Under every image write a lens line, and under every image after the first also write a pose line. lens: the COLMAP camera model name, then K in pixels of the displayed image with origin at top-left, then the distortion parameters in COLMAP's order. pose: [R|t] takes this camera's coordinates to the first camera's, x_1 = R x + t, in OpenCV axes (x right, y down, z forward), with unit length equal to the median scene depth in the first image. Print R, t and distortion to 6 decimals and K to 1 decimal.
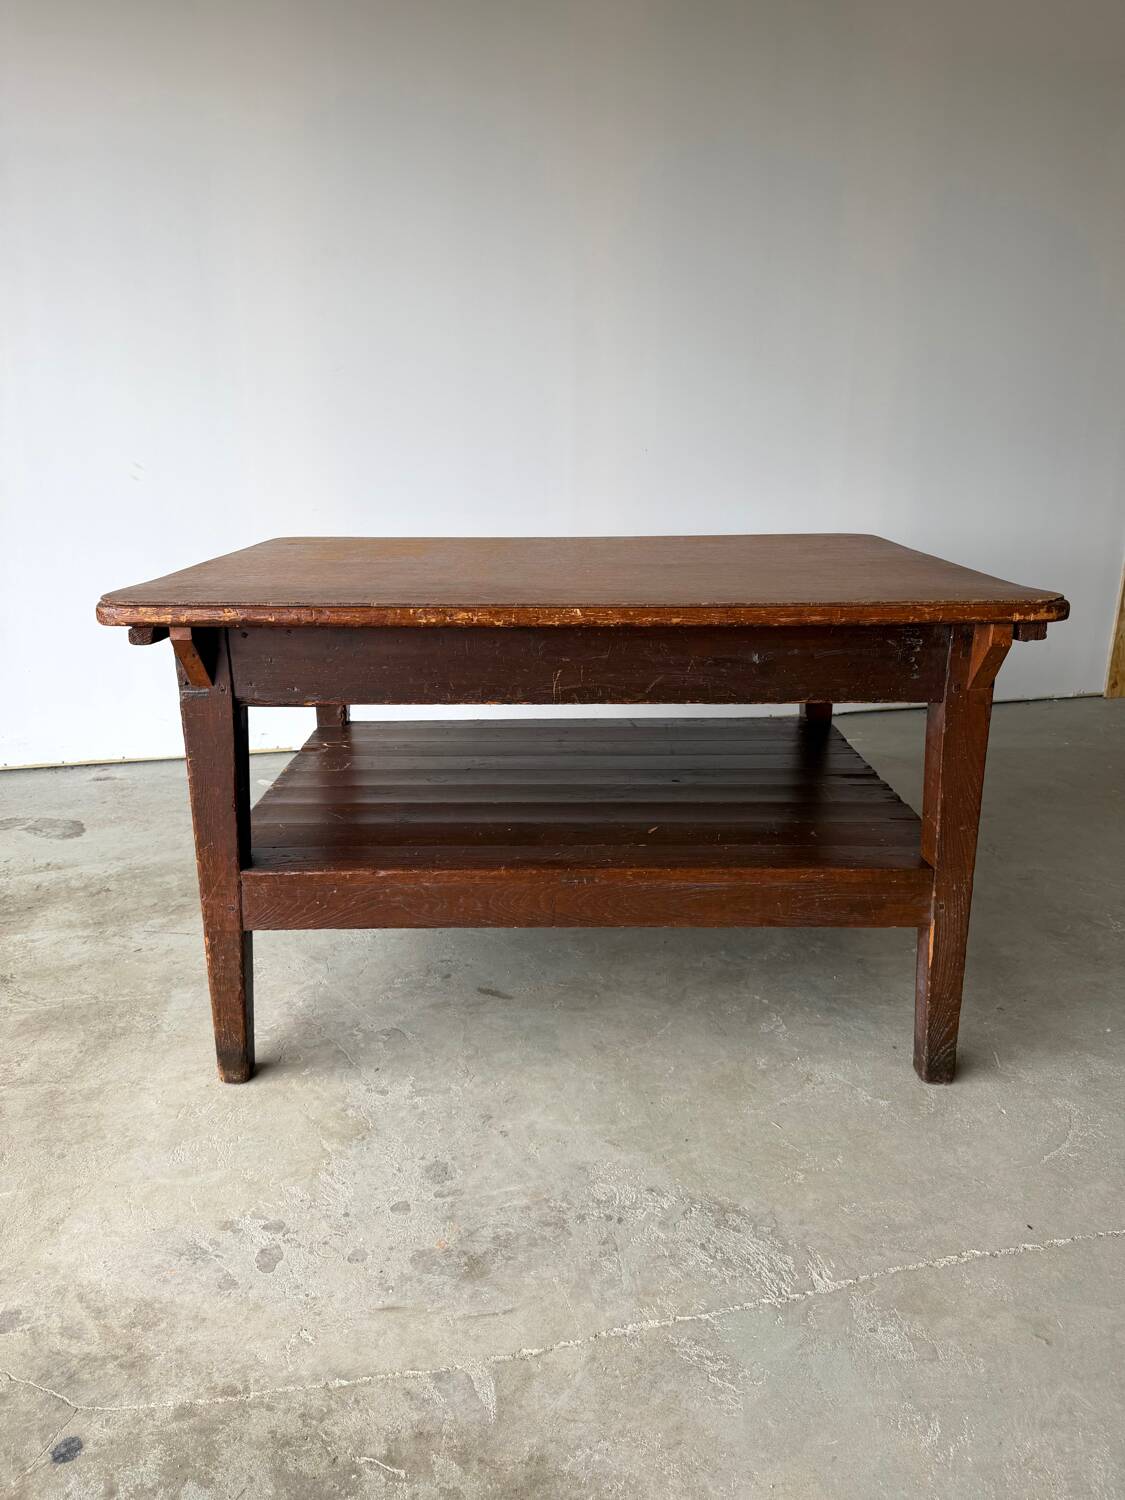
lens RADIAL K [[1038.8, 0, 562.0], [0, 1038.8, 744.7], [0, 0, 1]] dist [0.029939, -0.036872]
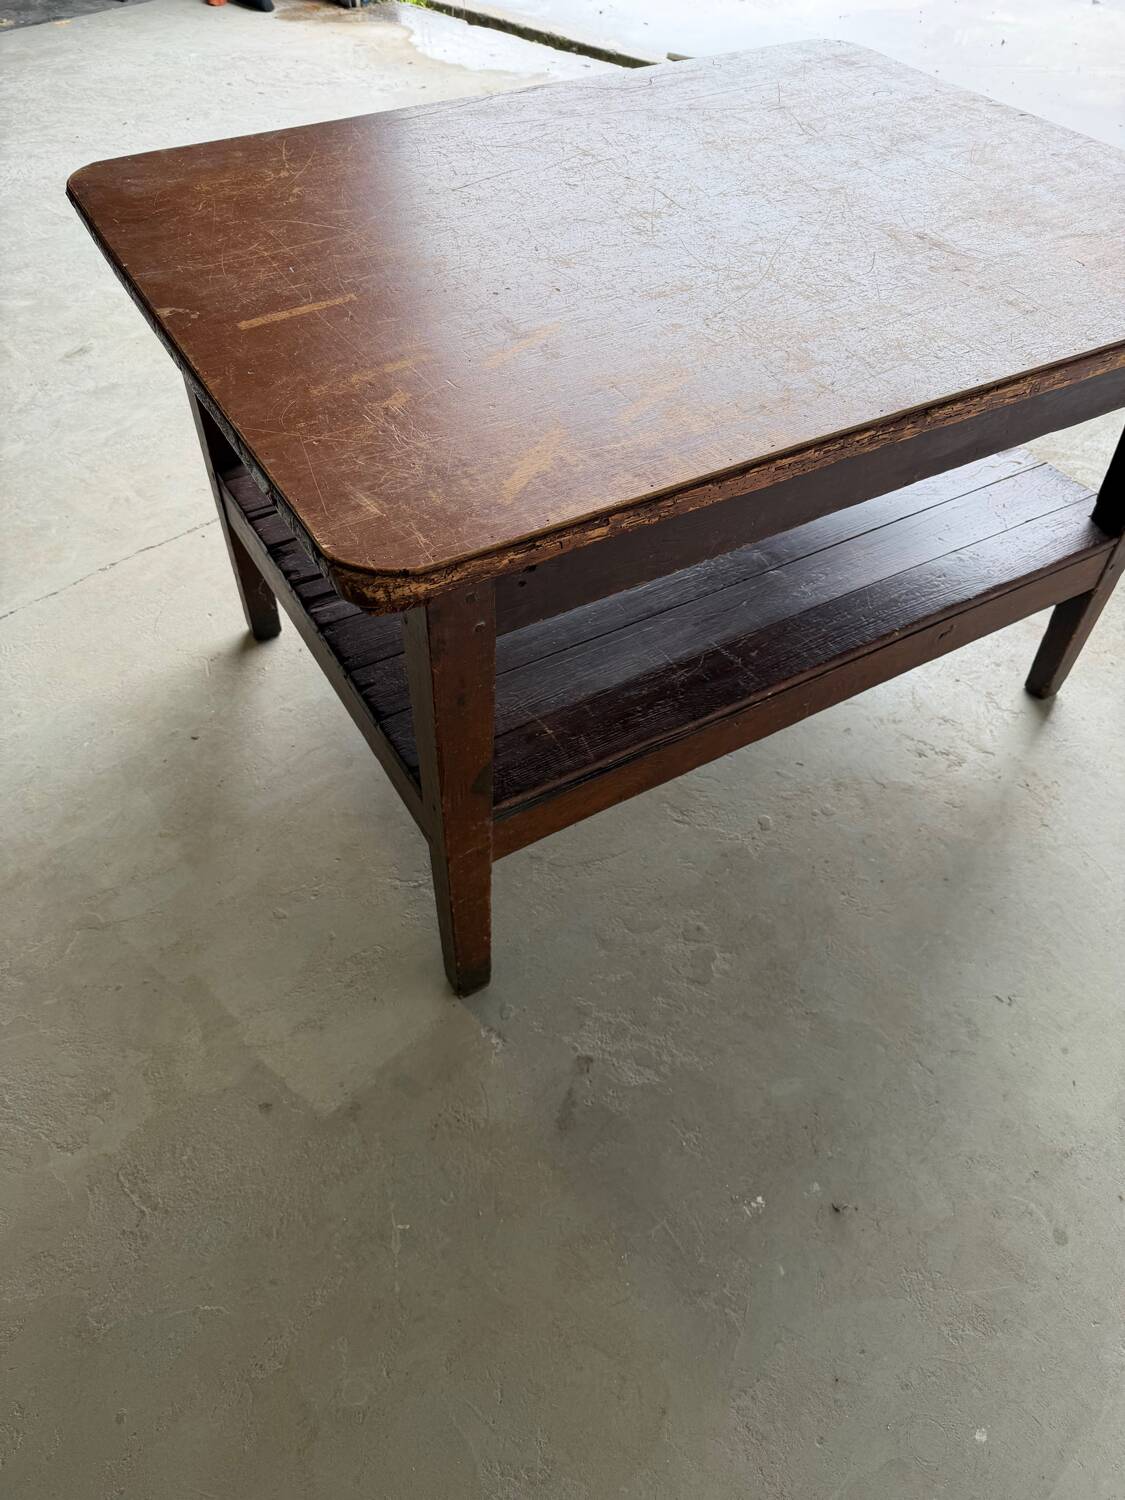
lens RADIAL K [[1032.8, 0, 562.5], [0, 1032.8, 750.0], [0, 0, 1]] dist [0.068075, -0.104230]
pose [[-0.866117, 0.375025, -0.330450, 0.600841], [-0.139686, 0.453166, 0.880414, -0.819719], [0.479926, 0.808701, -0.340110, 2.002366]]
